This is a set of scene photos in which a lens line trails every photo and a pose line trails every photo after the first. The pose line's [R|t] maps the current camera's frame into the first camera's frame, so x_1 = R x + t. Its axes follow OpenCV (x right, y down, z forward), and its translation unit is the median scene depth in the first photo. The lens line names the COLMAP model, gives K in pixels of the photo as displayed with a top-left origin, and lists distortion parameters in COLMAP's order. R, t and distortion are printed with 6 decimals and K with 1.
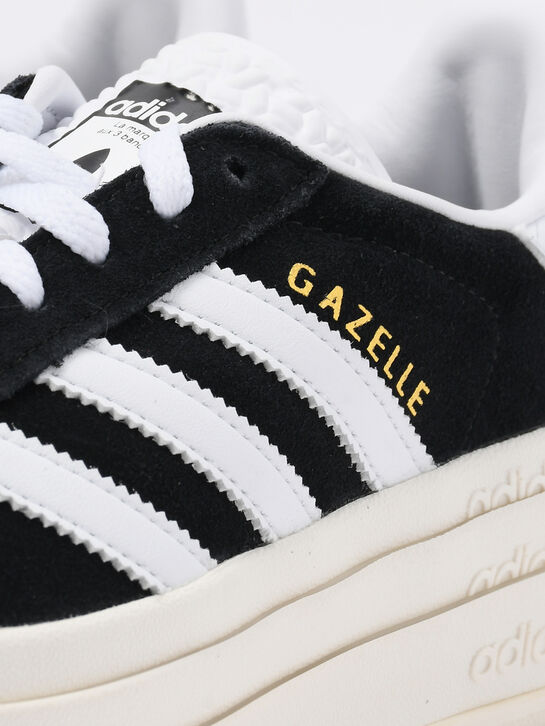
lens RADIAL K [[3860.9, 0, 272.5], [0, 3860.9, 363.0], [0, 0, 1]] dist [-0.086245, -2.692047]
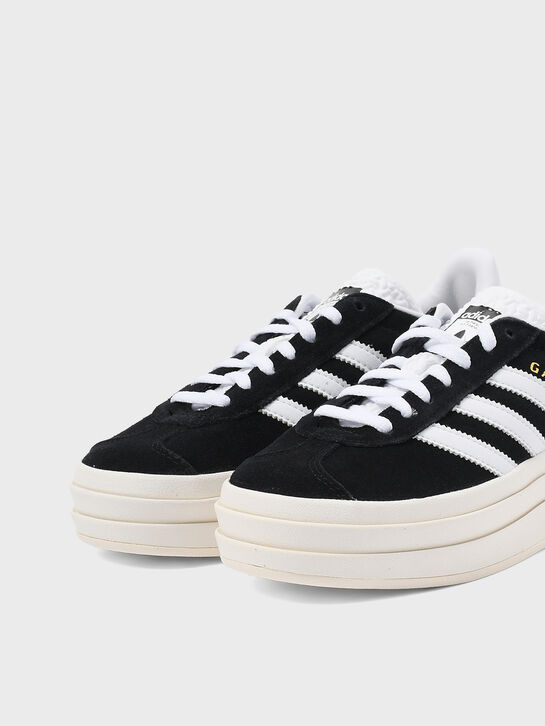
lens RADIAL K [[1913.2, 0, 272.5], [0, 1913.2, 363.0], [0, 0, 1]] dist [-0.082072, -0.340362]
pose [[0.992610, -0.094382, -0.076274, -0.080758], [0.093403, 0.995495, -0.016305, -0.020171], [0.077469, 0.009061, 0.996954, -0.486975]]
